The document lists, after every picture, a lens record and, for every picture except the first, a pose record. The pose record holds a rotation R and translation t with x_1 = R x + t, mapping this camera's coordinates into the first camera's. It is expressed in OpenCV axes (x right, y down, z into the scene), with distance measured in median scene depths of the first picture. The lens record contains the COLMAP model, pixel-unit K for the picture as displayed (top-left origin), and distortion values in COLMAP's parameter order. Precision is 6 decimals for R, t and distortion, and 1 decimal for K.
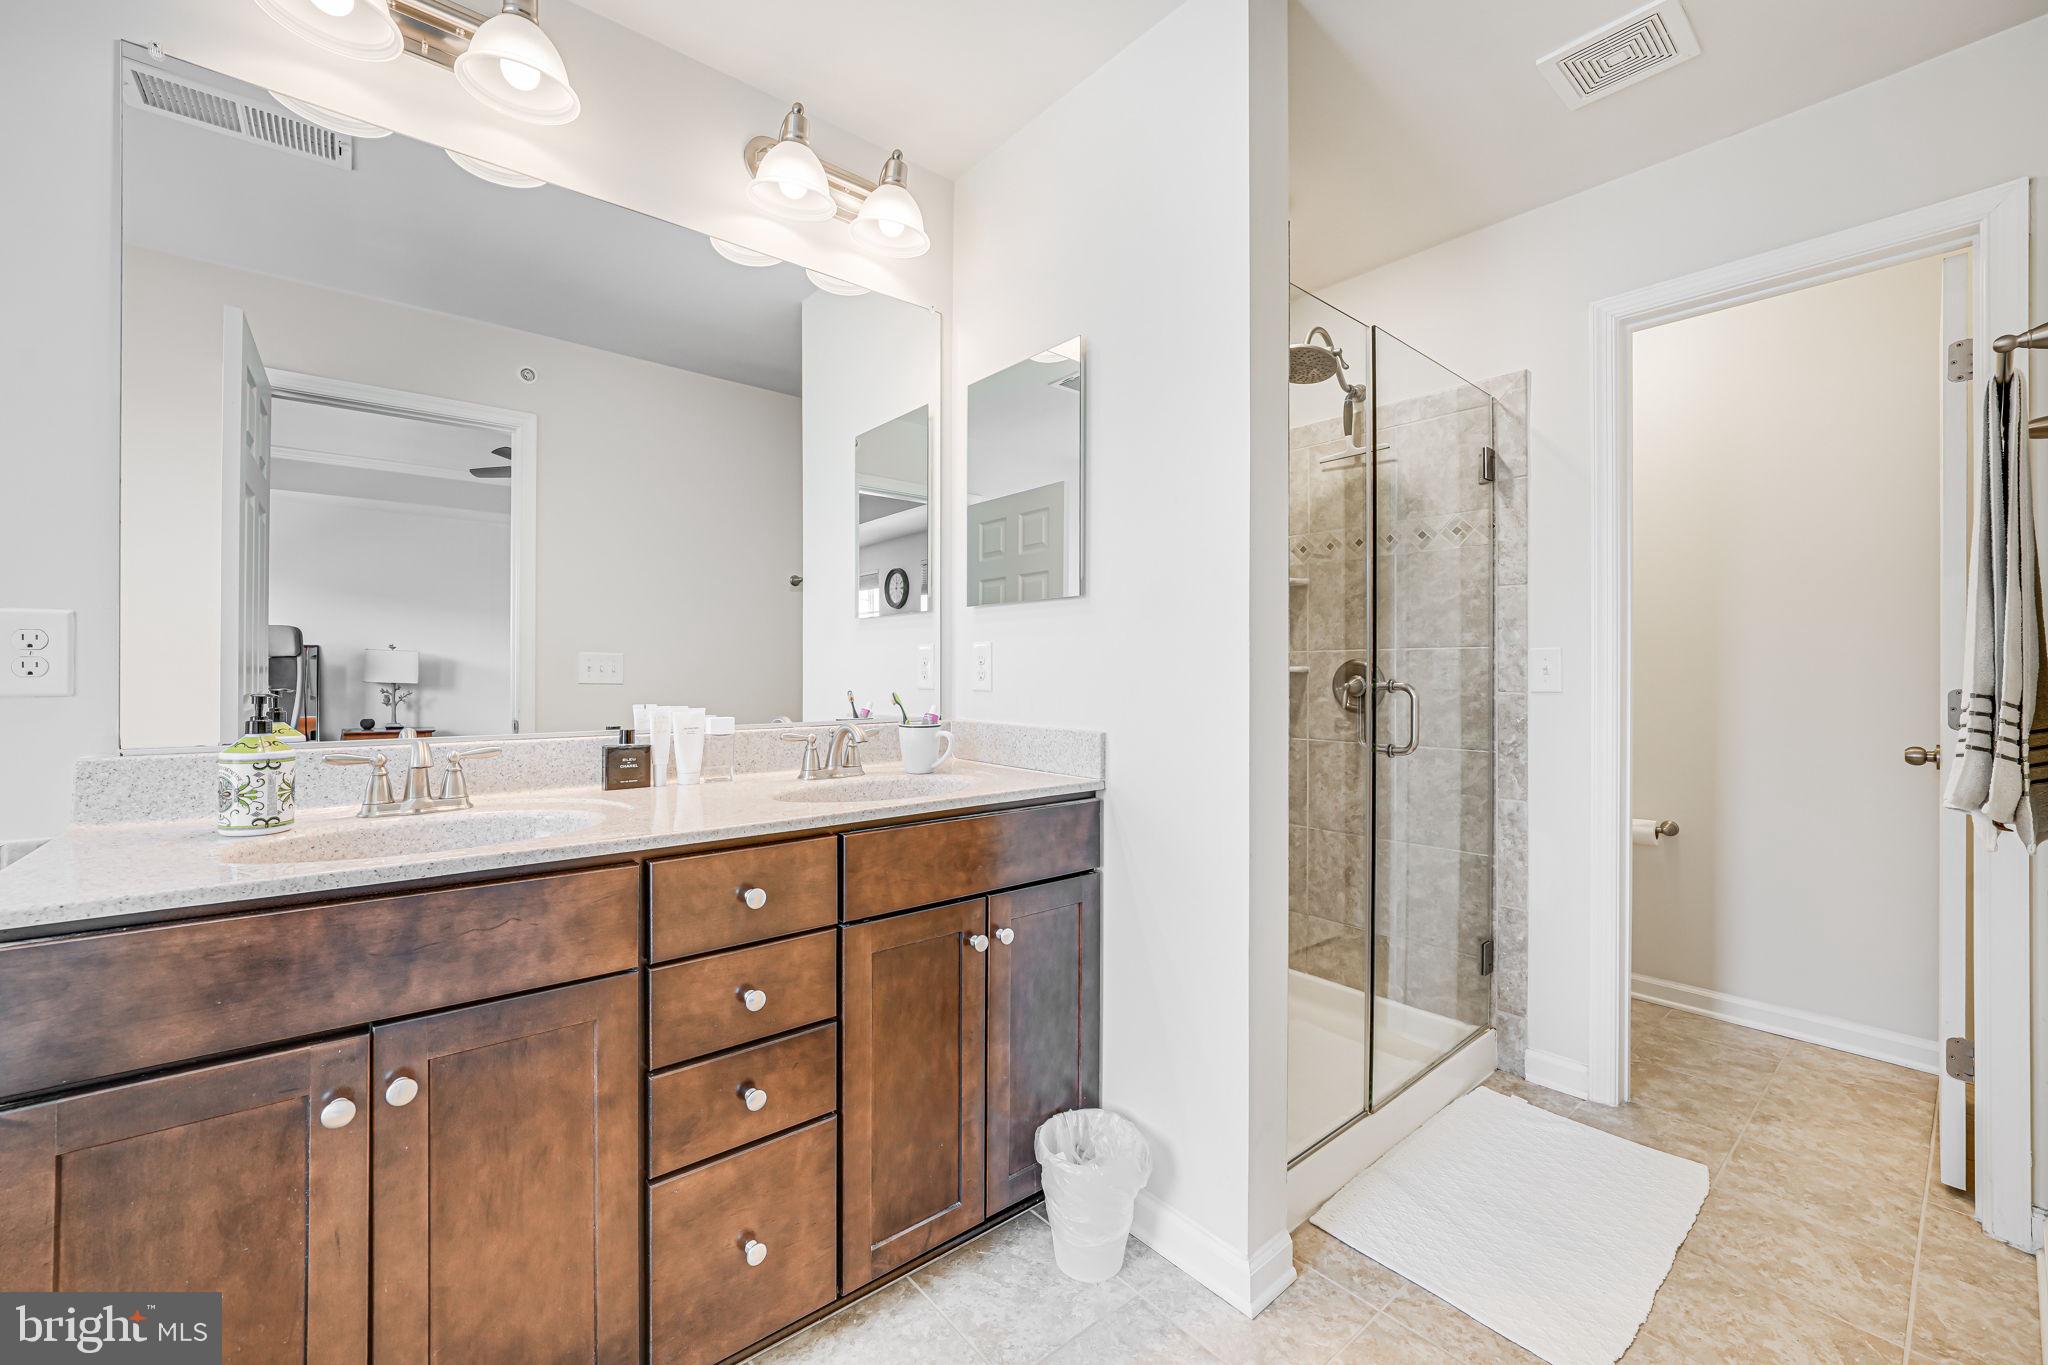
lens RADIAL K [[806.8, 0, 1023.2], [0, 806.8, 672.5], [0, 0, 1]] dist [-0.008818, 0.000435]
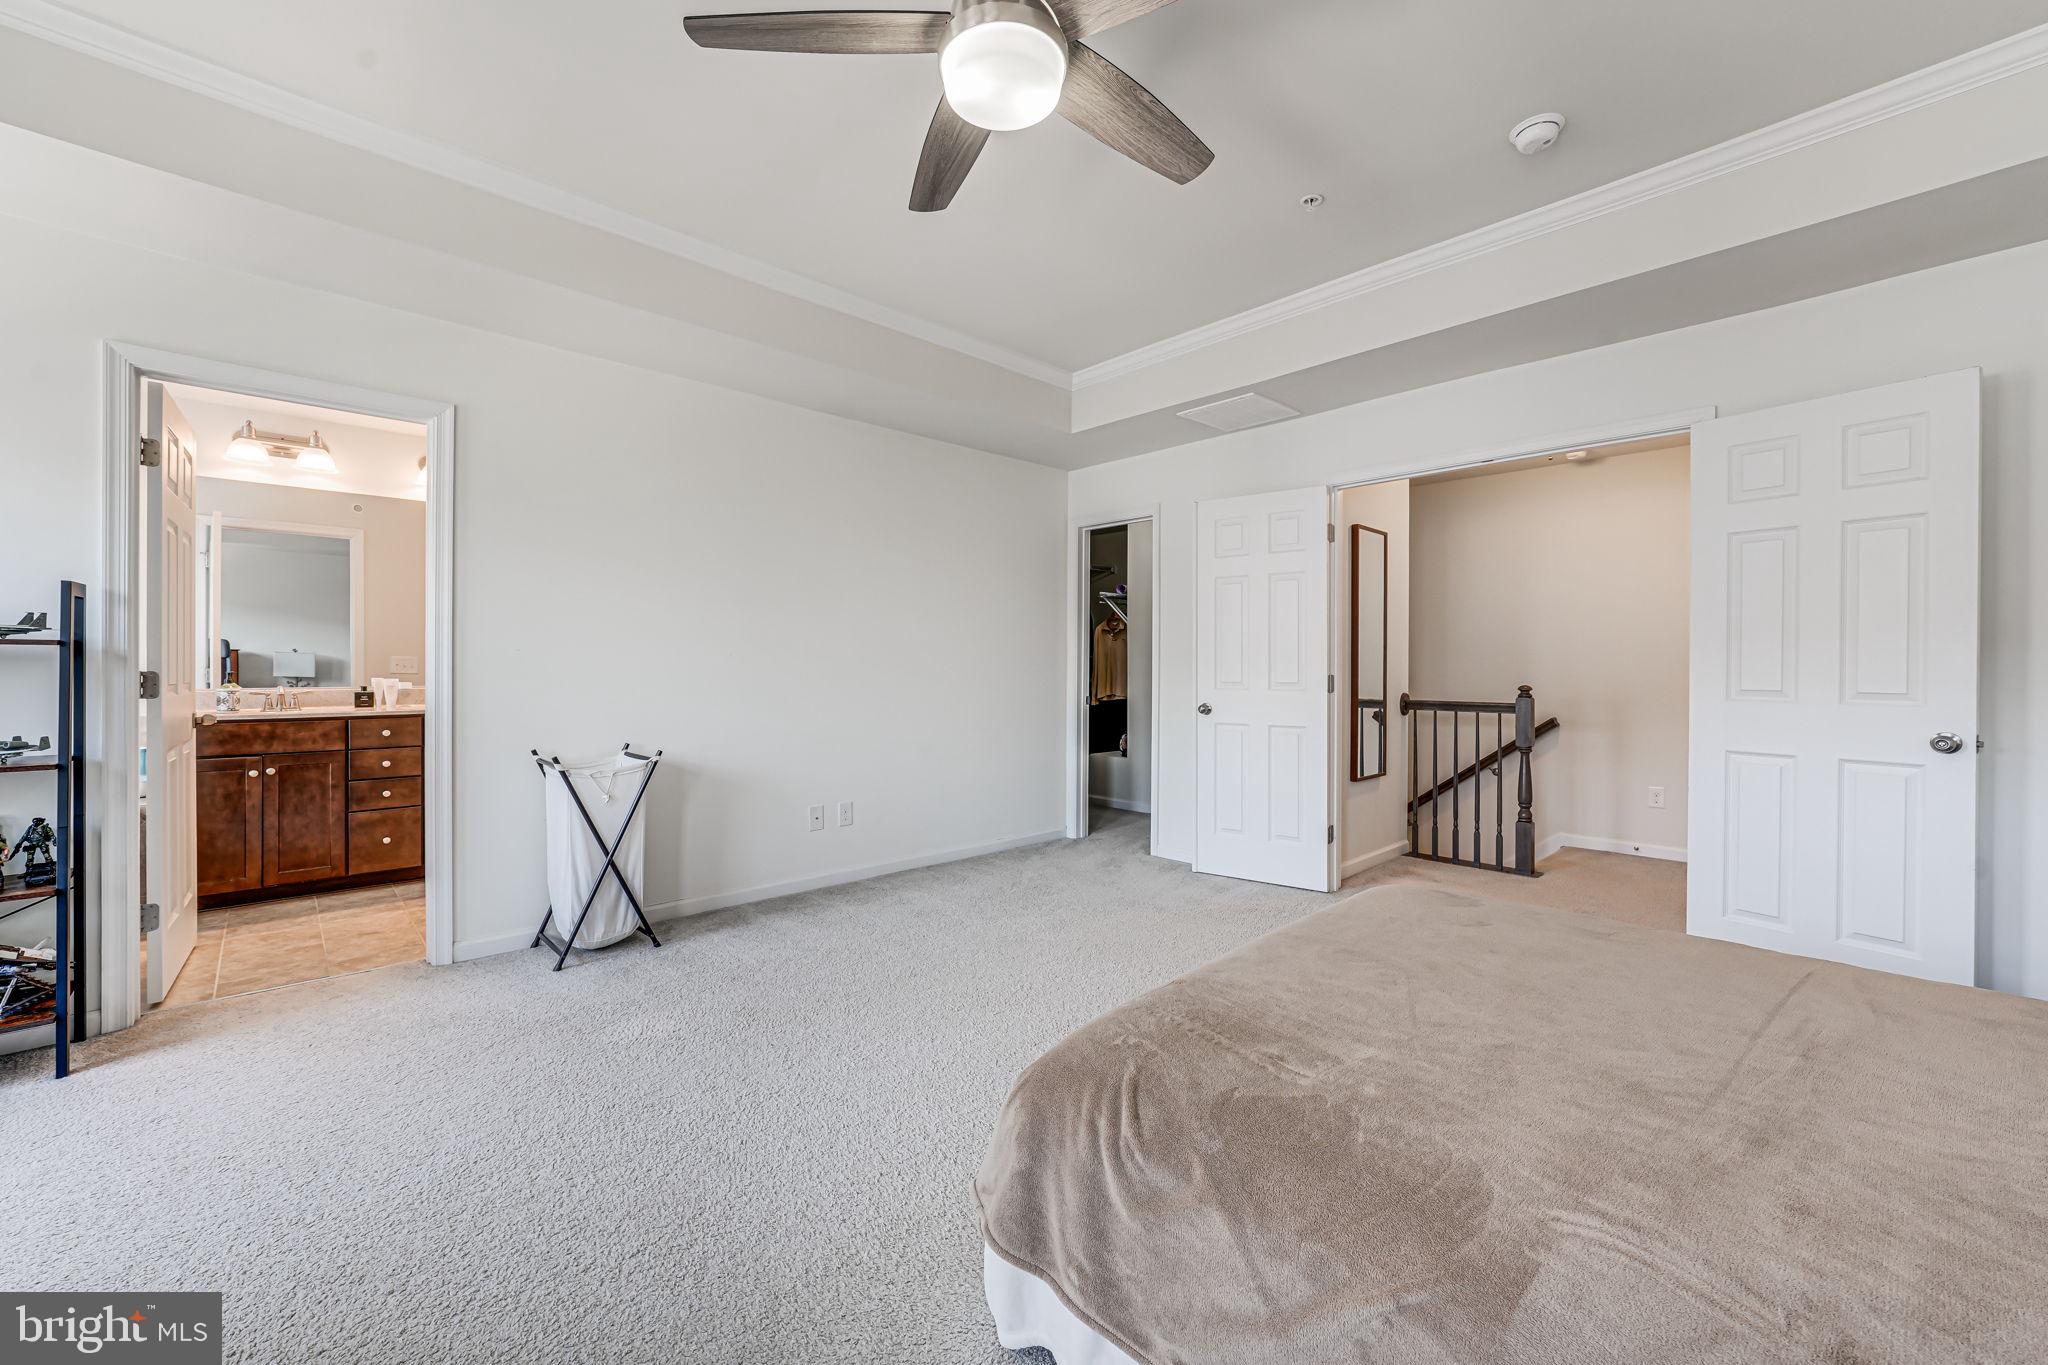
lens RADIAL K [[806.8, 0, 1025.4], [0, 806.8, 672.1], [0, 0, 1]] dist [-0.008818, 0.000435]
pose [[0.998217, -0.003781, 0.059570, 2.224997], [0.003604, 0.999989, 0.003070, 0.030822], [-0.059581, -0.002850, 0.998219, -2.600412]]
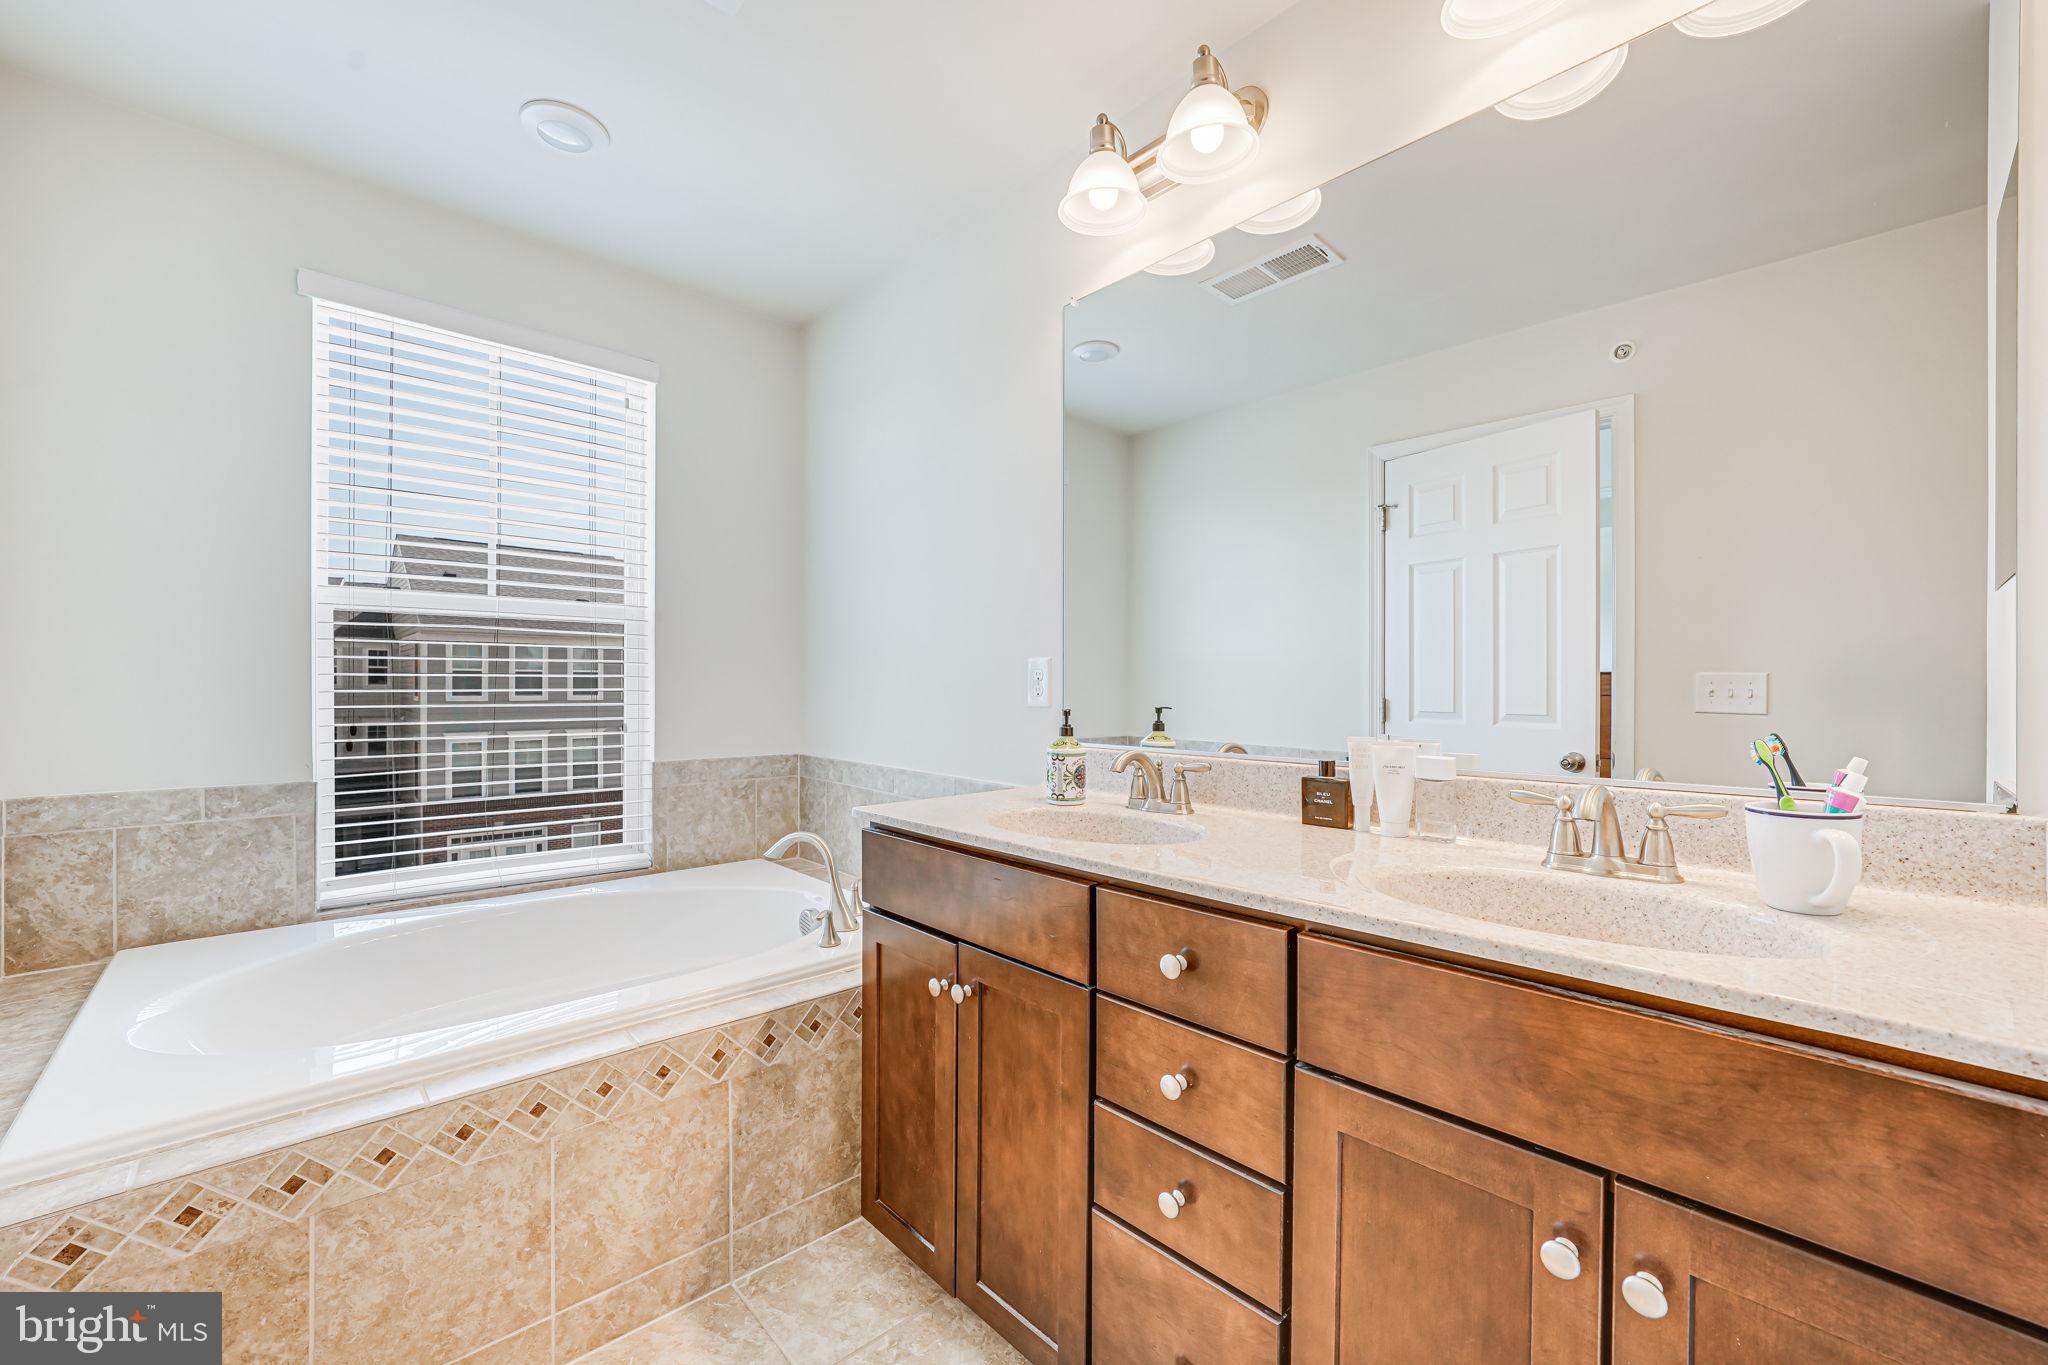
lens RADIAL K [[806.8, 0, 1022.1], [0, 806.8, 691.5], [0, 0, 1]] dist [-0.008818, 0.000435]
pose [[0.069272, 0.001625, -0.997596, 0.527046], [-0.005227, 0.999986, 0.001266, -0.007180], [0.997584, 0.005126, 0.069279, 0.833510]]
